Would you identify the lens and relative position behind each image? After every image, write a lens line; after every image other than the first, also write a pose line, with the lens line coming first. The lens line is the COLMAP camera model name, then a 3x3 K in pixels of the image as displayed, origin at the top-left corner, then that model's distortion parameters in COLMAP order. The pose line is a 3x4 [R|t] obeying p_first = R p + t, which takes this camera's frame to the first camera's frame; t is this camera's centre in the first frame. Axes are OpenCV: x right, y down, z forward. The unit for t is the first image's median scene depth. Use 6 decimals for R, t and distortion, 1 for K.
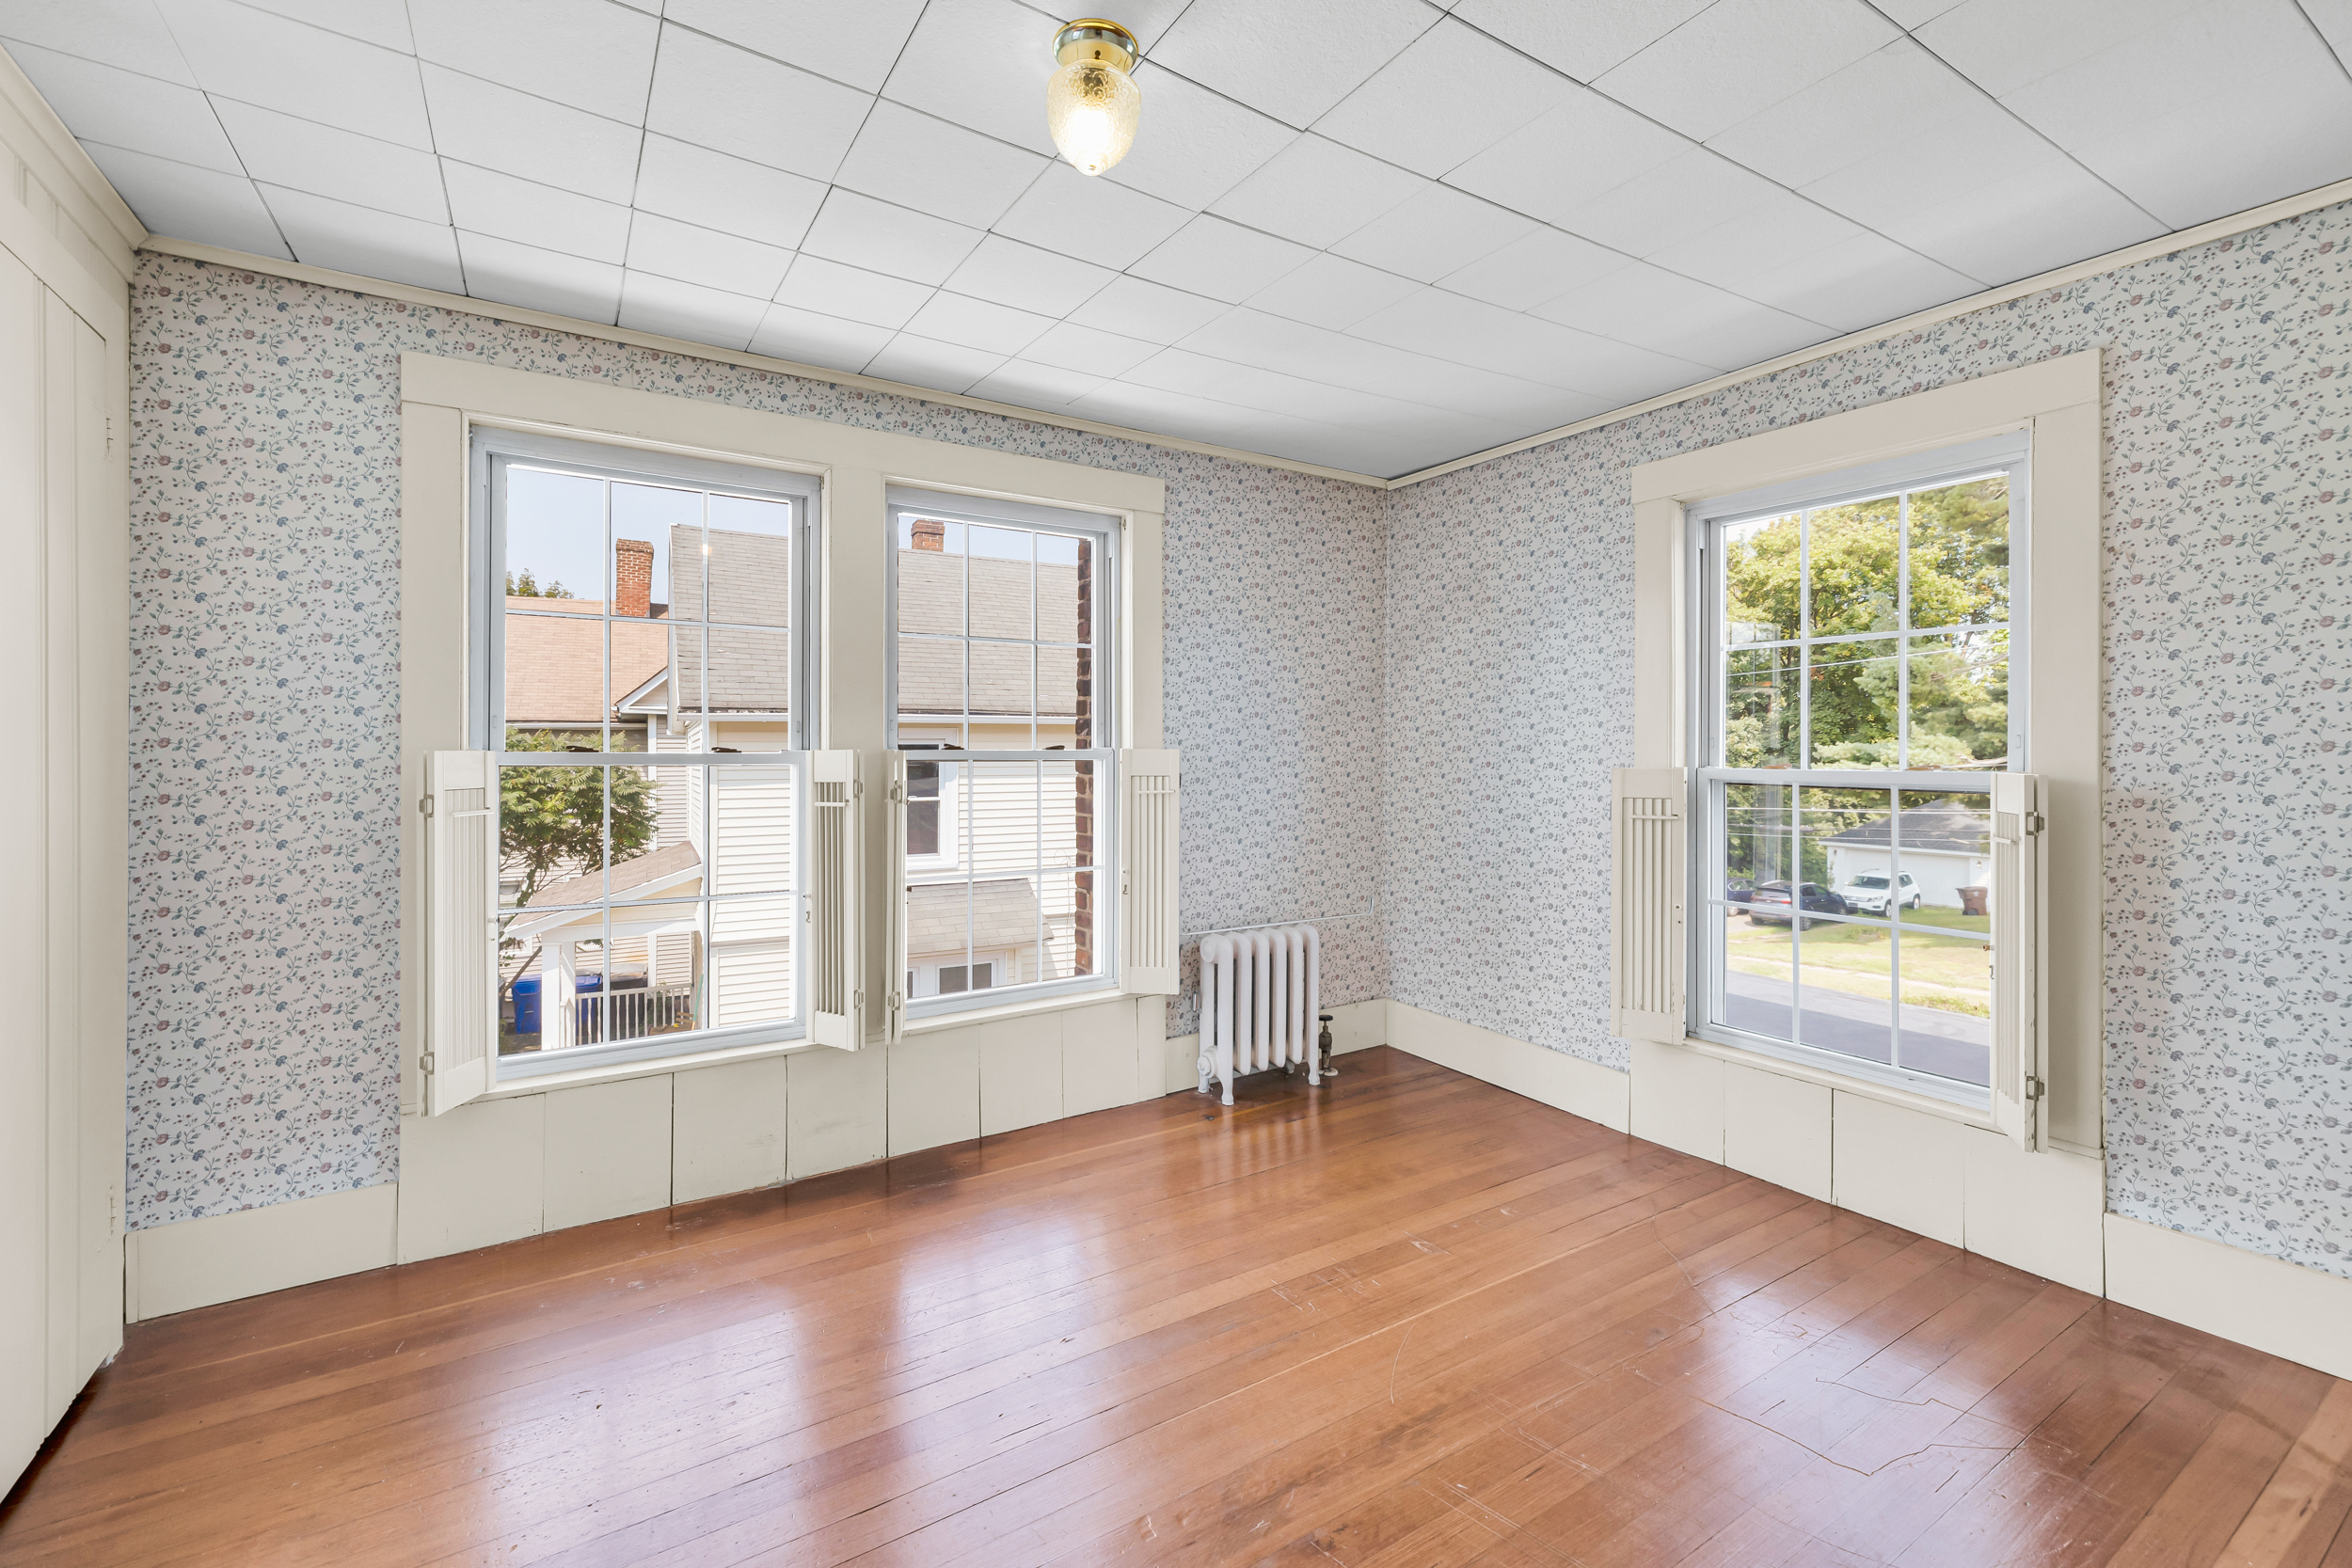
lens RADIAL K [[1000.6, 0, 1161.7], [0, 1000.6, 753.8], [0, 0, 1]] dist [0.000330, 0.000332]
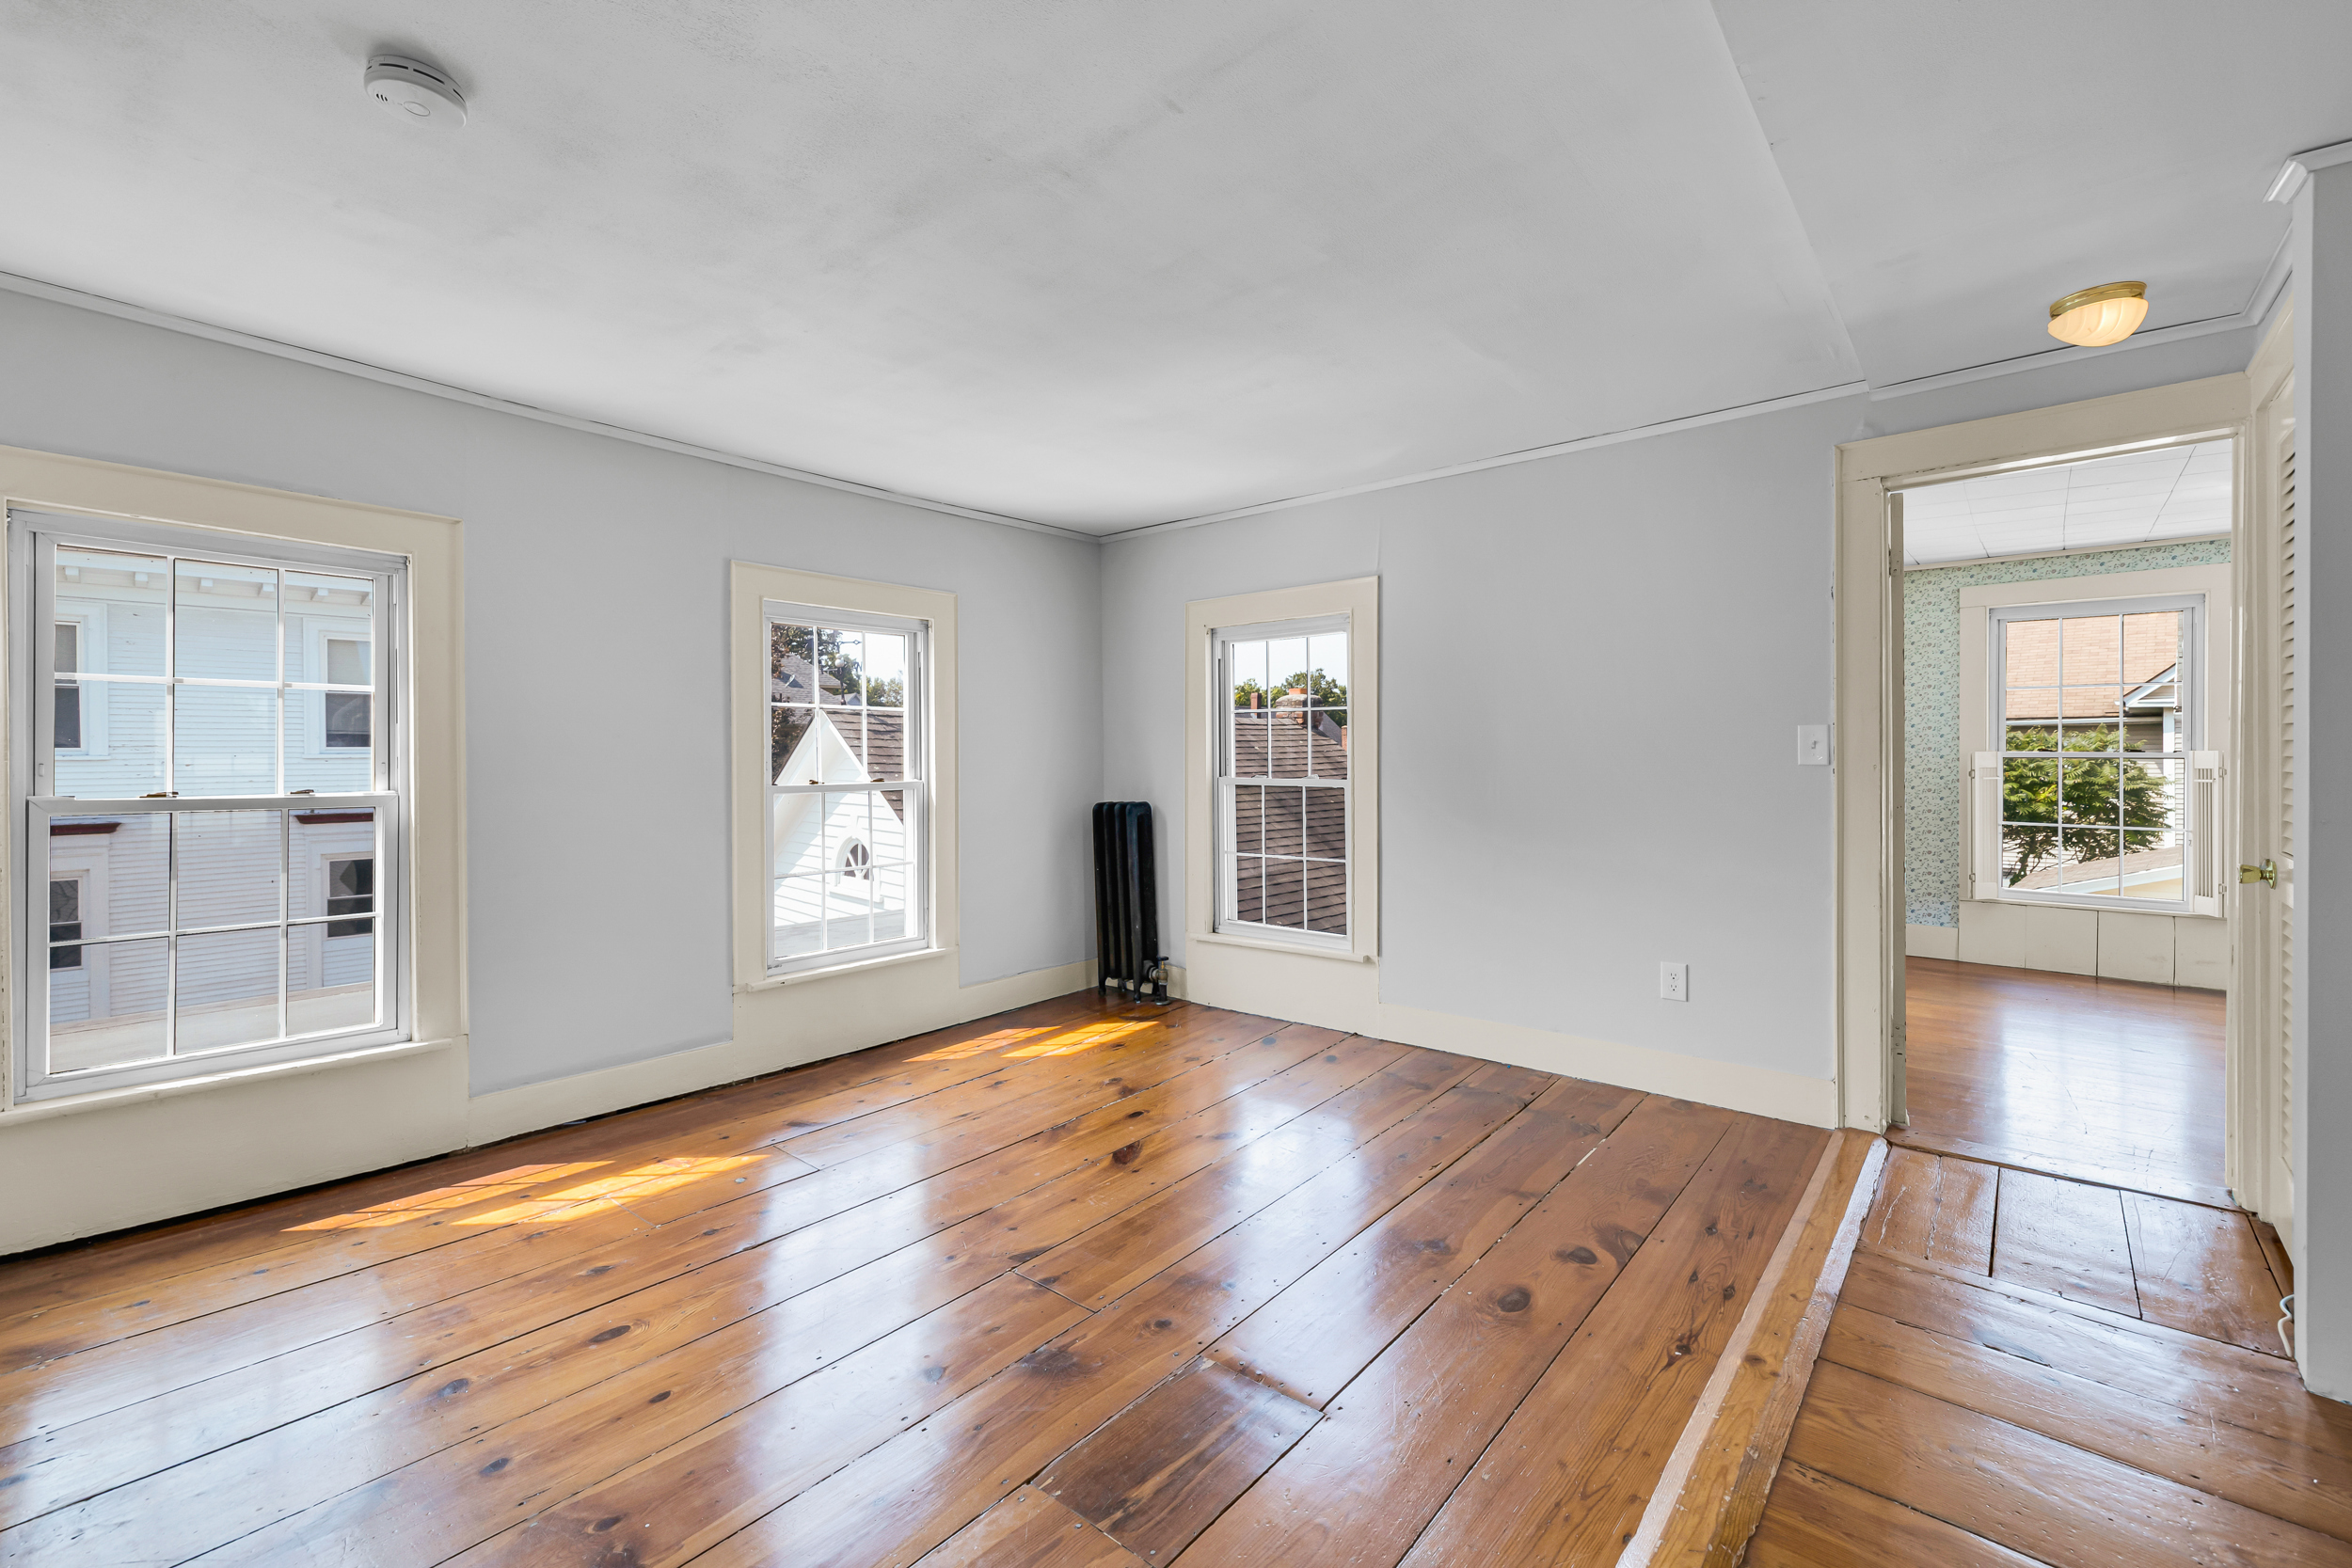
lens RADIAL K [[1000.6, 0, 1161.7], [0, 1000.6, 753.8], [0, 0, 1]] dist [0.000330, 0.000332]
pose [[0.292124, 0.002660, -0.956377, 0.164972], [0.002223, 0.999992, 0.003460, -0.001701], [0.956378, -0.003137, 0.292115, -0.258065]]
